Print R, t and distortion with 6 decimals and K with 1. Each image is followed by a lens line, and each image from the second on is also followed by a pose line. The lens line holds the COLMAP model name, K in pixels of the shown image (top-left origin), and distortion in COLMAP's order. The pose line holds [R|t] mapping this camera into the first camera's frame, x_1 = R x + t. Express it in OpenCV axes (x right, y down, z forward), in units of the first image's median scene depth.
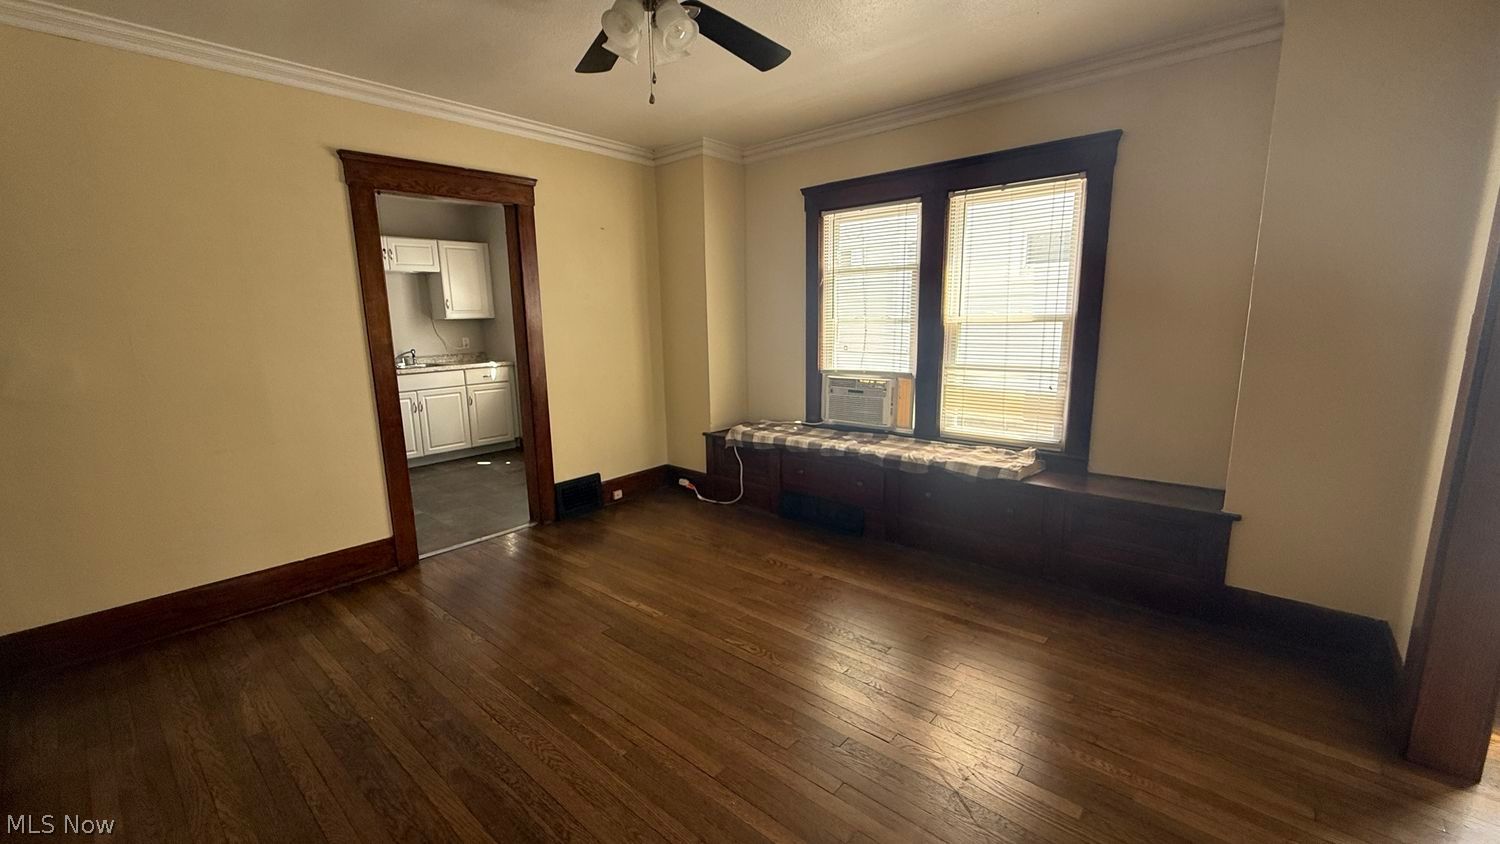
lens RADIAL K [[603.4, 0, 750.0], [0, 603.4, 422.0], [0, 0, 1]] dist [0.001426, 0.000302]
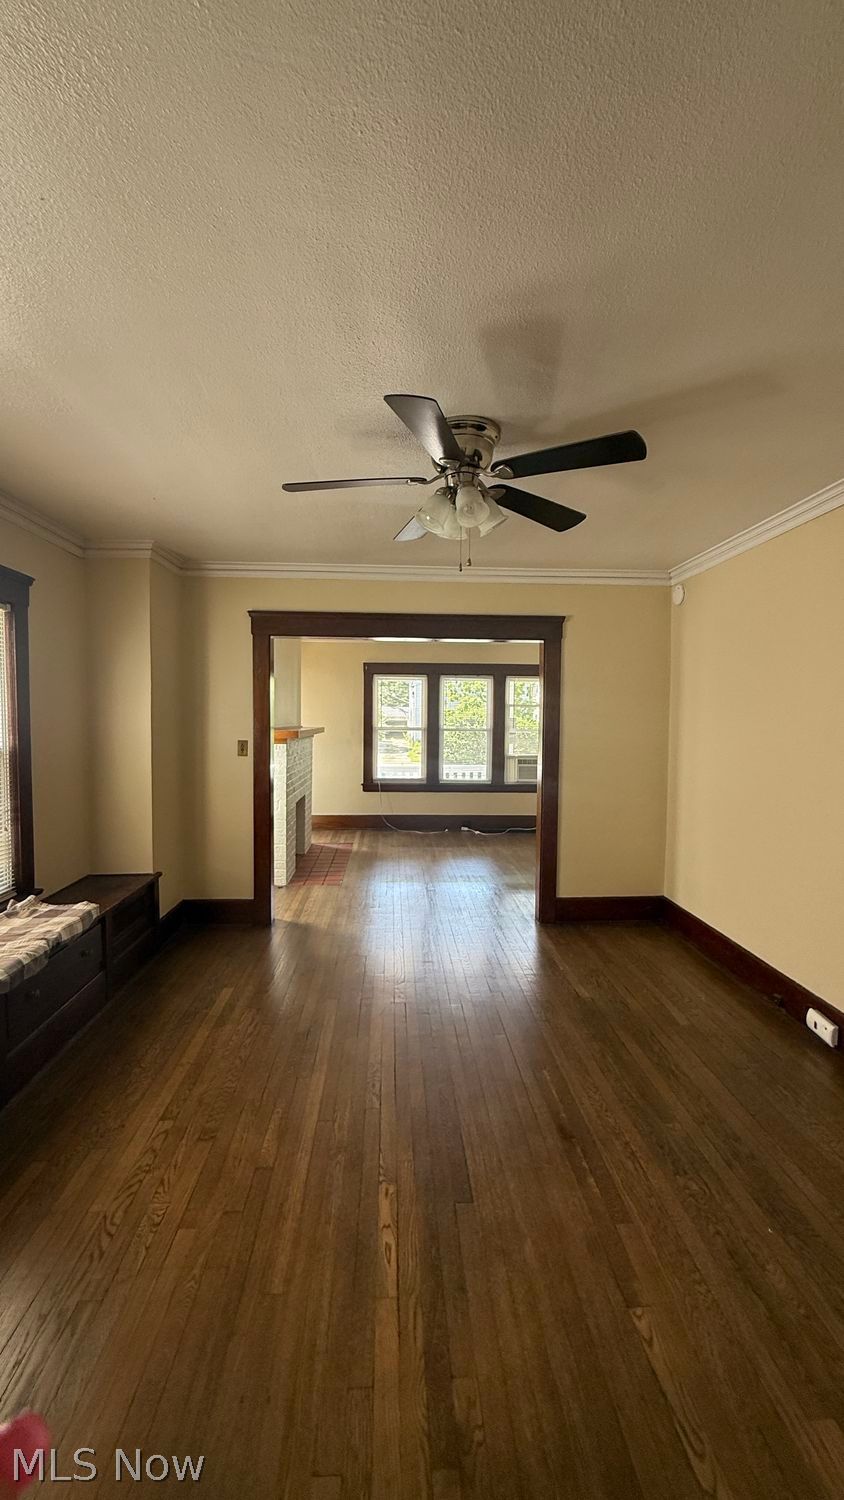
lens RADIAL K [[603.4, 0, 422.0], [0, 603.4, 750.0], [0, 0, 1]] dist [0.001426, 0.000302]
pose [[-0.692529, -0.027625, 0.720861, -0.702876], [0.133809, 0.977007, 0.165991, -0.293576], [-0.708872, 0.211412, -0.672909, 1.414564]]
